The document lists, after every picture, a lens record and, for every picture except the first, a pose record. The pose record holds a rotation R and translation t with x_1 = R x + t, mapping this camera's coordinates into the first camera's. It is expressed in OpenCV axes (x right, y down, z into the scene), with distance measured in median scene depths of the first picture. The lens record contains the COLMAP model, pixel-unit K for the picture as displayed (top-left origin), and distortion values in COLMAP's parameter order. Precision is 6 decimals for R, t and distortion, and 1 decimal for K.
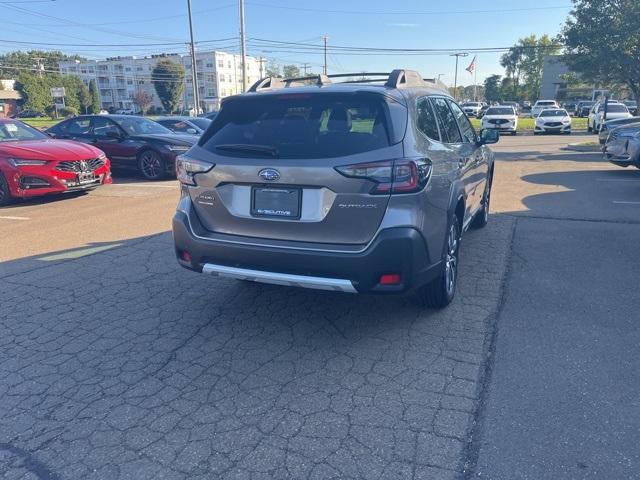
lens RADIAL K [[480.8, 0, 319.7], [0, 480.8, 243.6], [0, 0, 1]] dist [0.080965, -0.103402]
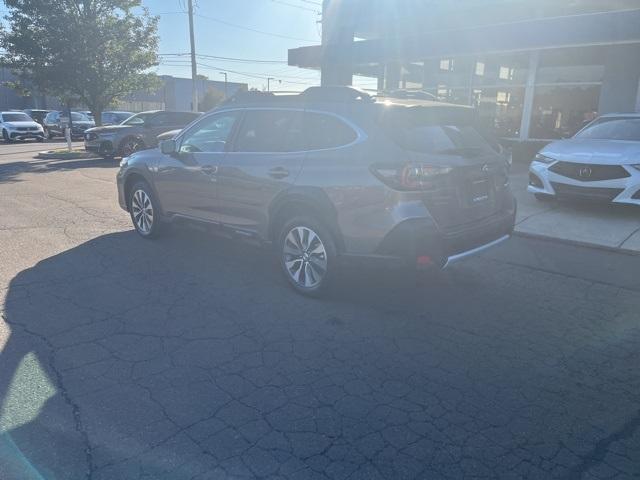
lens RADIAL K [[480.8, 0, 317.5], [0, 480.8, 242.5], [0, 0, 1]] dist [0.080965, -0.103402]
pose [[0.352064, -0.210540, 0.911989, -0.635604], [0.227536, 0.964394, 0.134800, -0.098900], [-0.907898, 0.160052, 0.387434, 0.398785]]
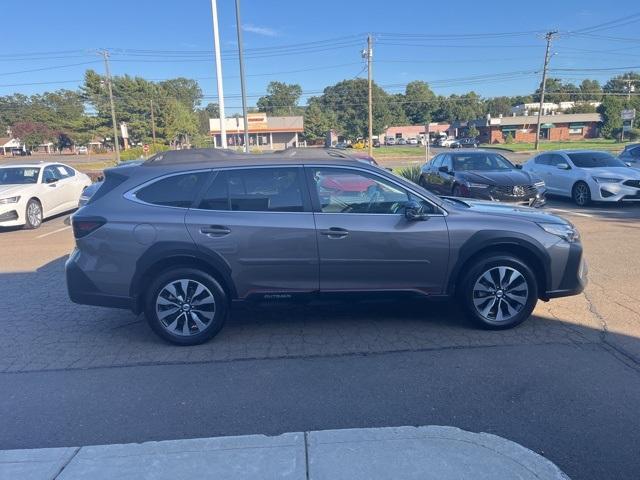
lens RADIAL K [[480.8, 0, 320.8], [0, 480.8, 240.3], [0, 0, 1]] dist [0.080965, -0.103402]
pose [[0.462488, 0.175170, -0.869149, 0.760533], [-0.213437, 0.973457, 0.082620, -0.157447], [0.860552, 0.147298, 0.487600, 0.371613]]
